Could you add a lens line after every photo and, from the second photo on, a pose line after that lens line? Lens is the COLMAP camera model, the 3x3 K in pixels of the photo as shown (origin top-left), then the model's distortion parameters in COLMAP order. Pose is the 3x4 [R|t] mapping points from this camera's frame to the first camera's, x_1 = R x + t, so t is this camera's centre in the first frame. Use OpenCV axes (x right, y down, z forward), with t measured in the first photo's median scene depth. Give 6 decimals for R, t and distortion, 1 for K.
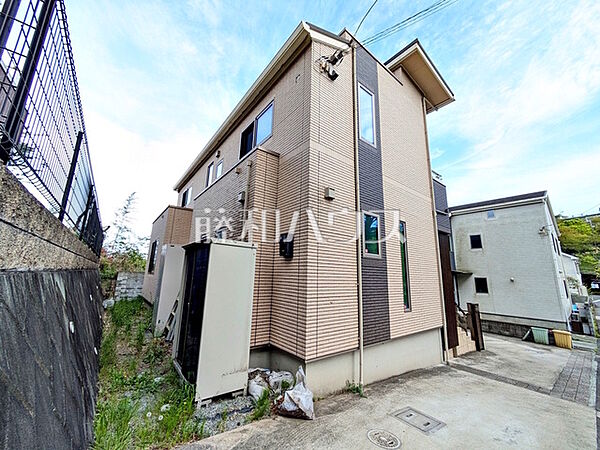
lens RADIAL K [[237.0, 0, 299.1], [0, 237.0, 226.8], [0, 0, 1]] dist [-0.003297, 0.002076]
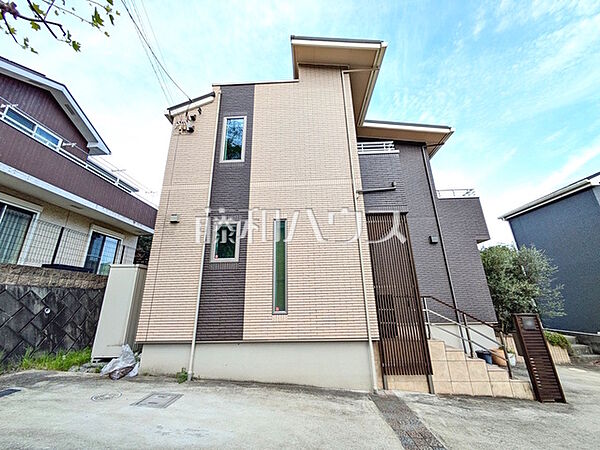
lens RADIAL K [[237.0, 0, 295.7], [0, 237.0, 226.3], [0, 0, 1]] dist [-0.003297, 0.002076]
pose [[0.758688, -0.238058, -0.606400, 1.146864], [0.171680, 0.970999, -0.166397, 0.190684], [0.628425, 0.022137, 0.777555, 0.315592]]
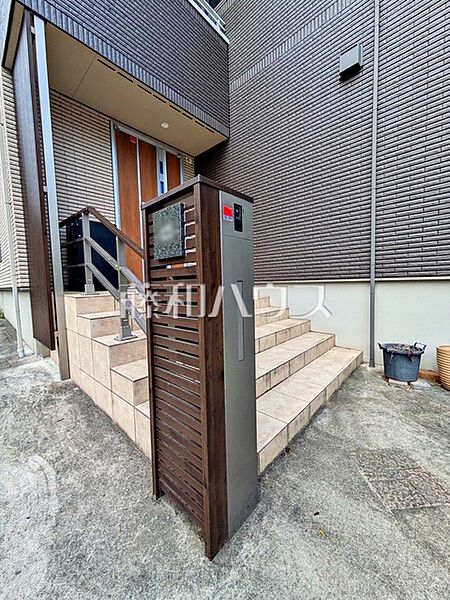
lens RADIAL K [[237.0, 0, 225.4], [0, 237.0, 297.8], [0, 0, 1]] dist [-0.003297, 0.002076]
pose [[0.164027, 0.033071, -0.985901, 1.388305], [0.234644, 0.969444, 0.071557, 0.598572], [0.958143, -0.243073, 0.151255, 1.578297]]
